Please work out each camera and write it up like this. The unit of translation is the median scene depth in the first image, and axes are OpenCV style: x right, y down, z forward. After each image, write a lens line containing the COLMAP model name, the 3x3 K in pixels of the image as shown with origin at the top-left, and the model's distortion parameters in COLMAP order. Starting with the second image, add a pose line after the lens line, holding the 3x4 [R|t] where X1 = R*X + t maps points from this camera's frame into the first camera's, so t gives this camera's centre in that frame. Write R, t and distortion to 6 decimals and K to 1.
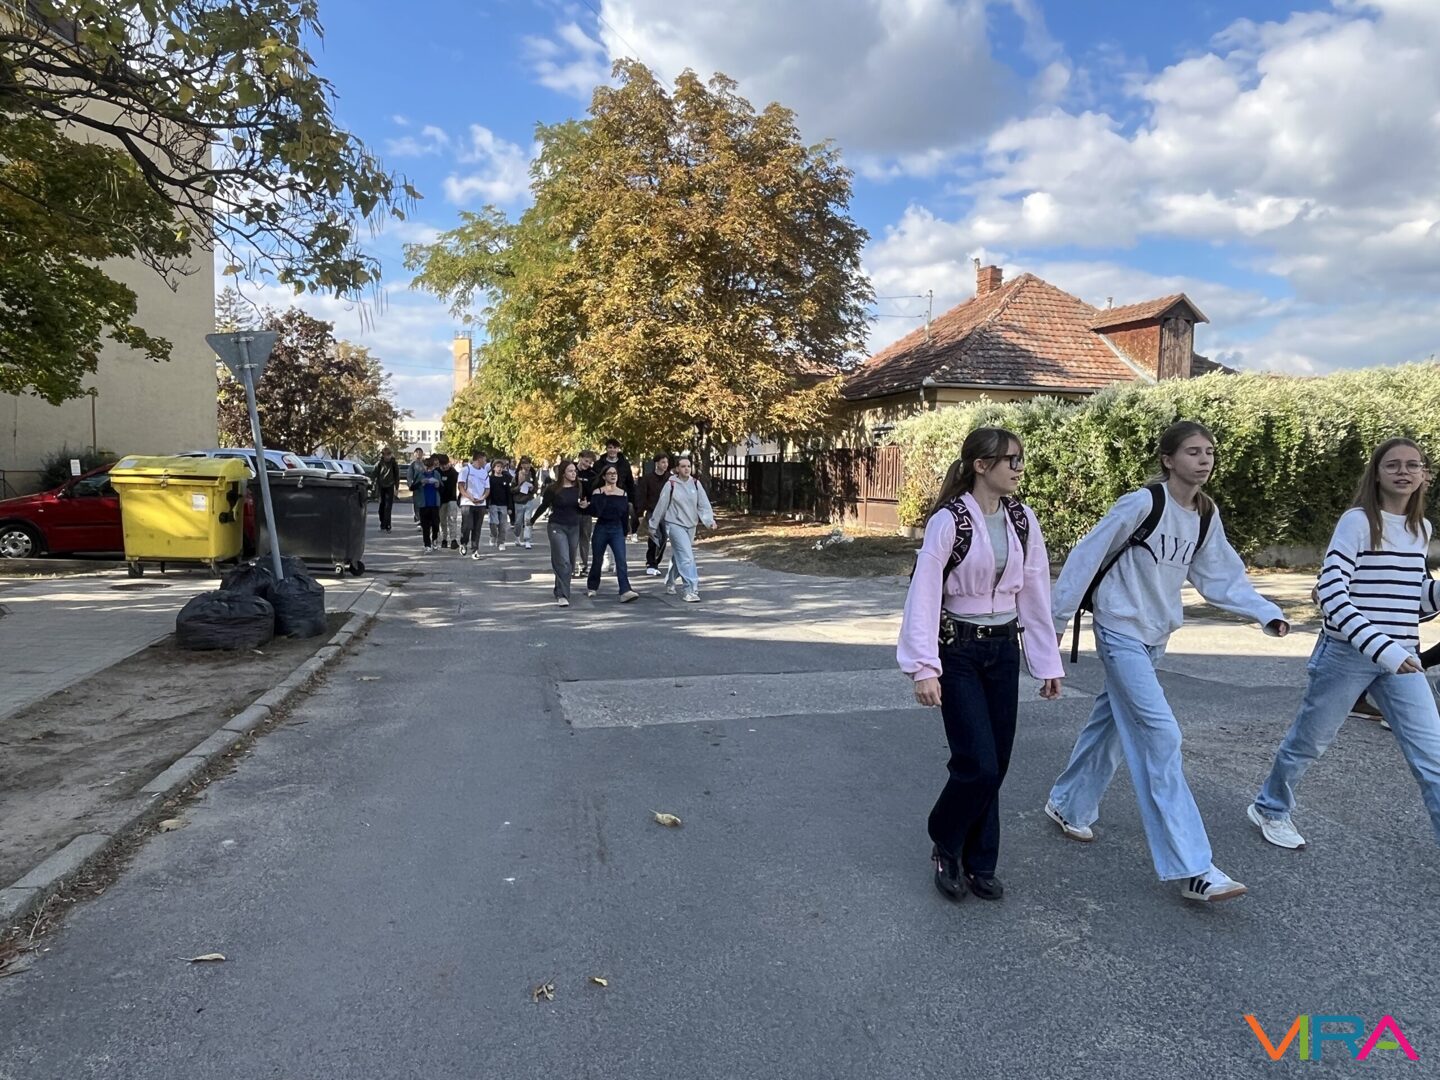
lens RADIAL K [[1037.2, 0, 716.2], [0, 1037.2, 546.6], [0, 0, 1]] dist [0.000709, -0.008652]
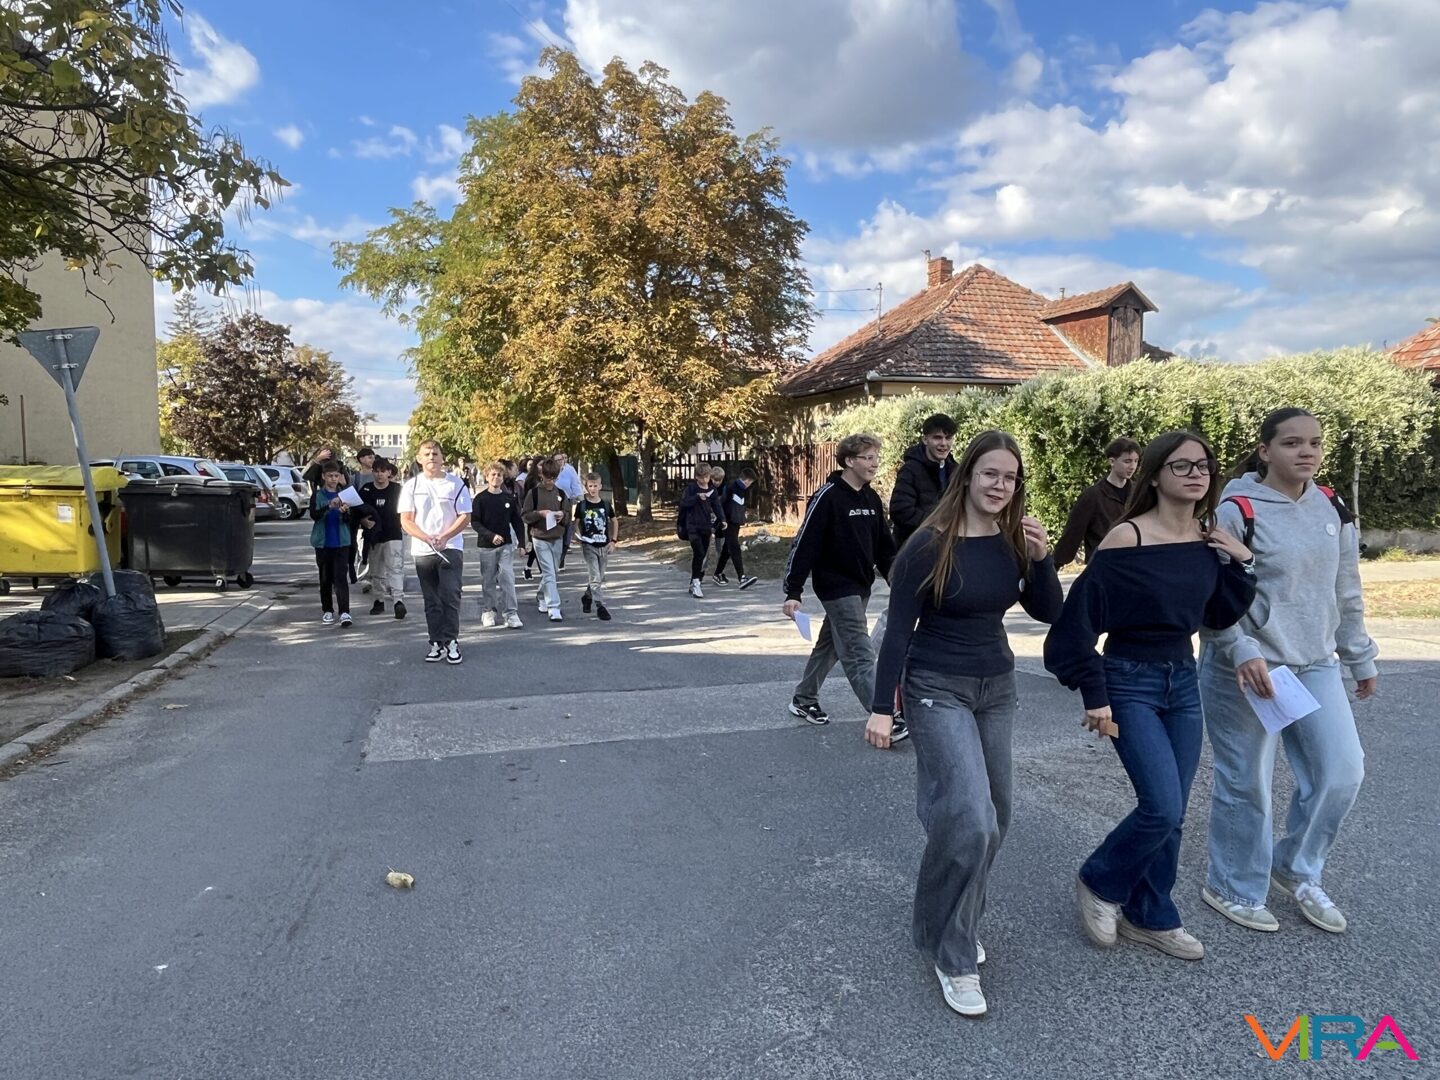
lens RADIAL K [[1037.2, 0, 716.2], [0, 1037.2, 546.6], [0, 0, 1]] dist [0.000709, -0.008652]
pose [[0.999666, -0.018582, 0.017988, 0.042637], [0.018565, 0.999827, 0.001103, -0.001772], [-0.018005, -0.000769, 0.999838, 0.028545]]
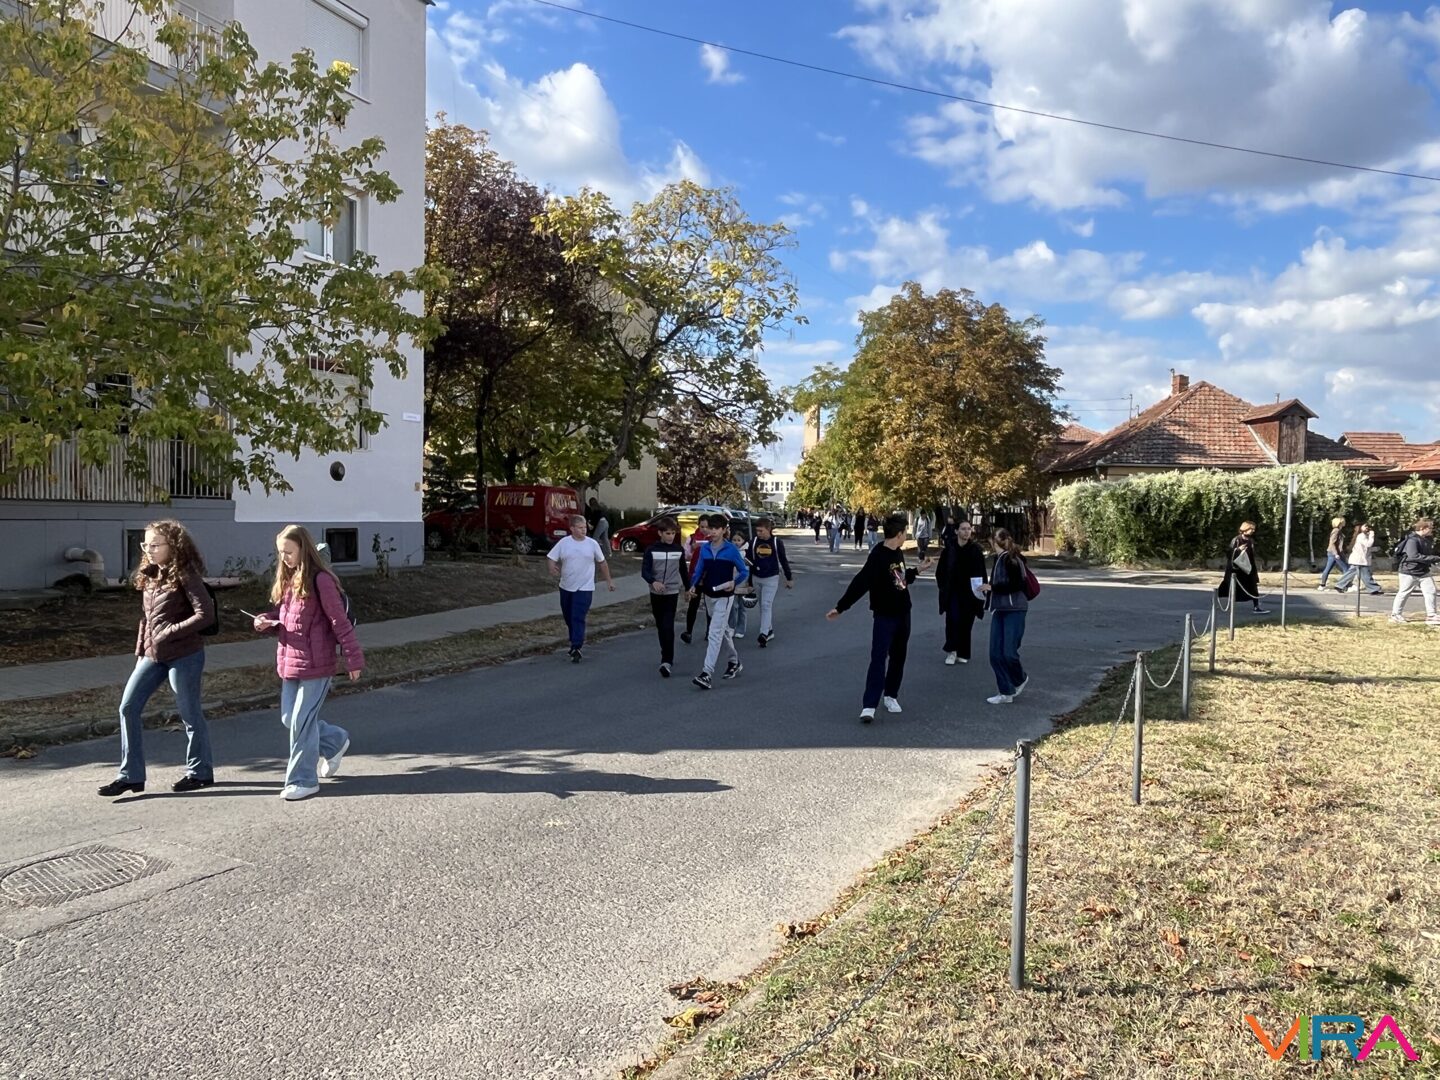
lens RADIAL K [[1037.2, 0, 716.2], [0, 1037.2, 546.6], [0, 0, 1]] dist [0.000709, -0.008652]
pose [[0.946544, 0.014062, -0.322269, 0.187856], [-0.028616, 0.998771, -0.040468, 0.057181], [0.321304, 0.047527, 0.945783, -0.786537]]
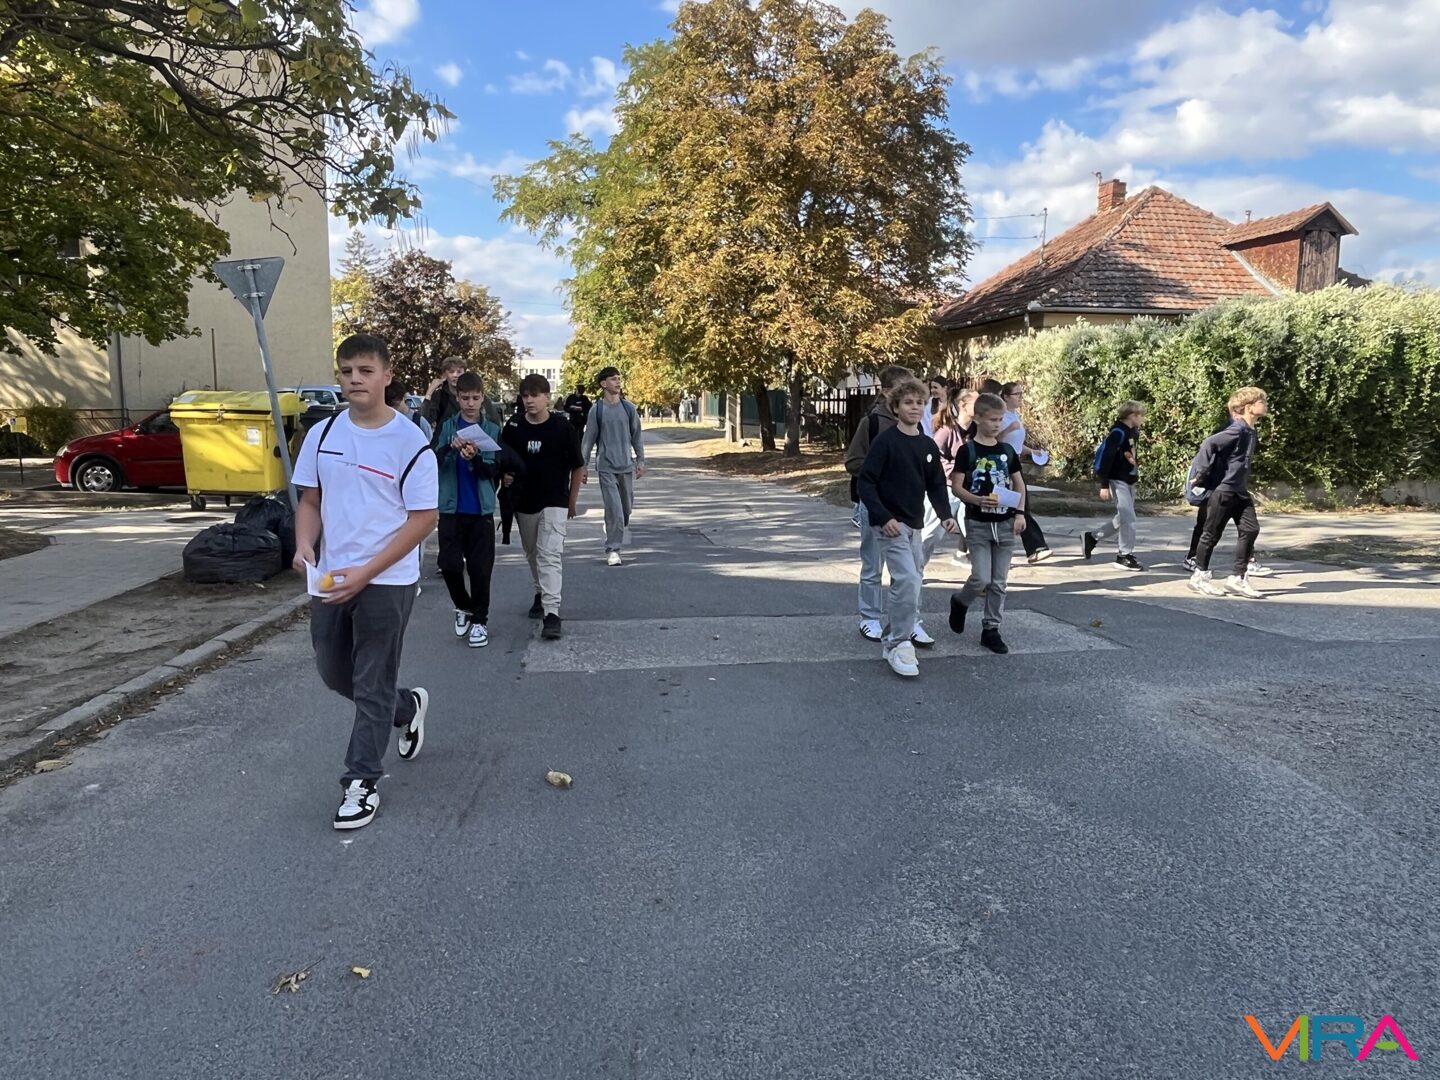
lens RADIAL K [[1039.1, 0, 712.8], [0, 1039.1, 540.1], [0, 0, 1]] dist [0.000682, -0.008378]
pose [[0.992238, 0.007817, -0.124107, 0.040875], [-0.001085, 0.998529, 0.054217, 0.001524], [0.124349, -0.053662, 0.990786, 0.027755]]
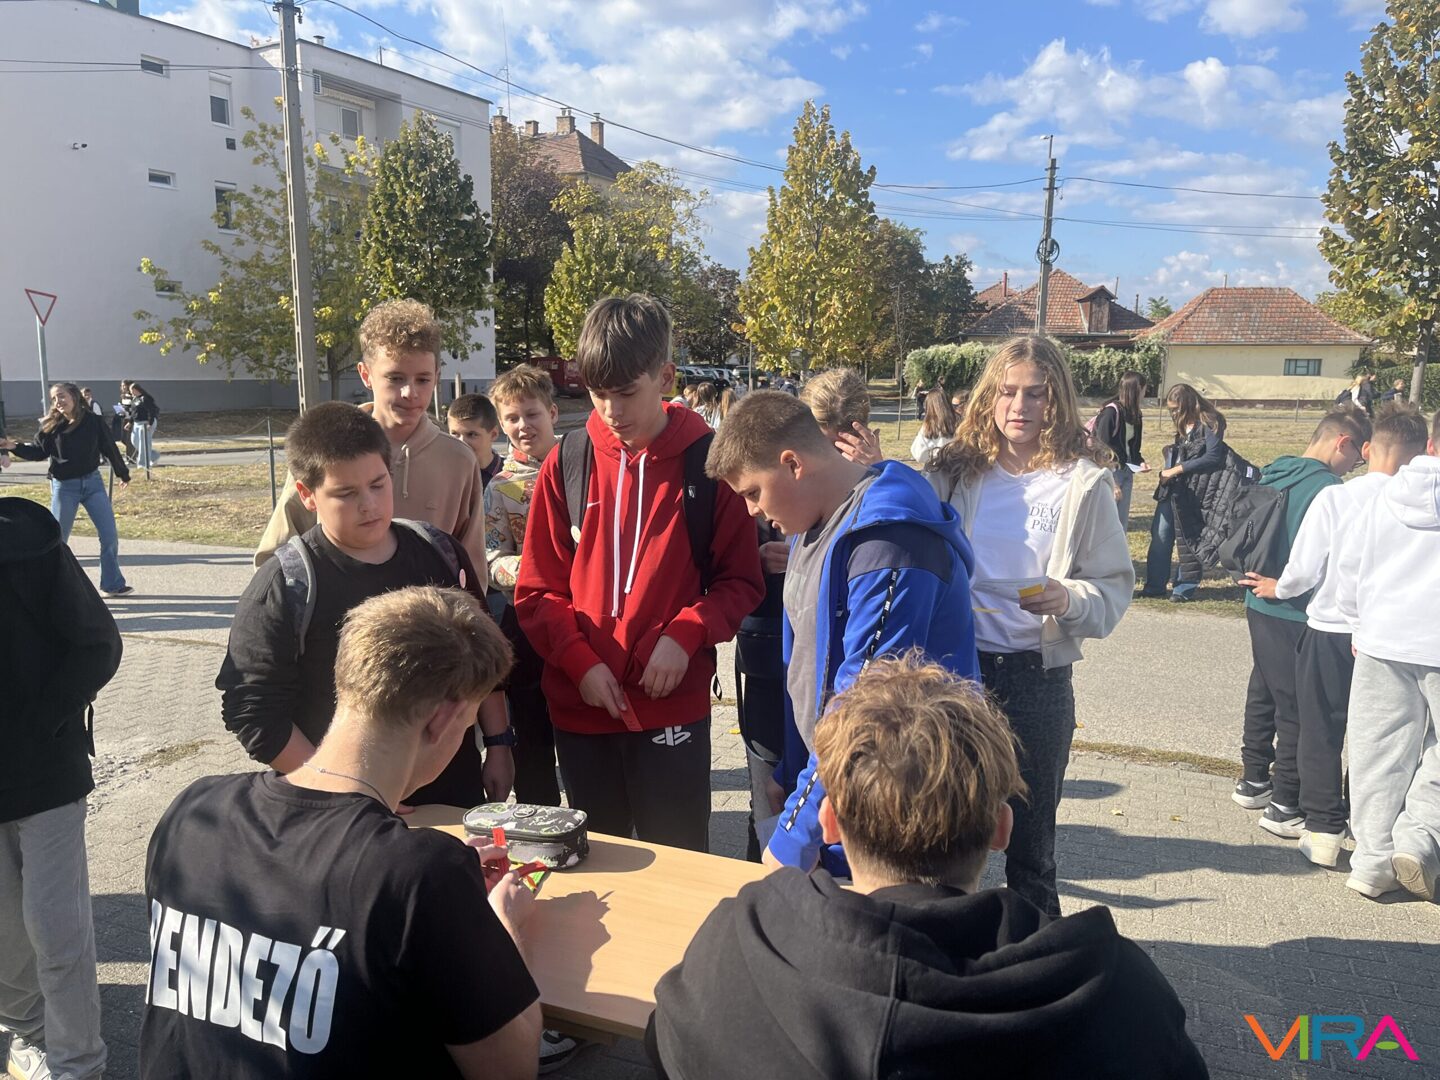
lens RADIAL K [[1090.3, 0, 720.0], [0, 1090.3, 540.0], [0, 0, 1]] dist [0.036808, -0.068795]
pose [[0.923013, 0.057089, -0.380509, 0.752949], [-0.025695, 0.995869, 0.087085, 0.108613], [0.383909, -0.070604, 0.920668, -1.631835]]
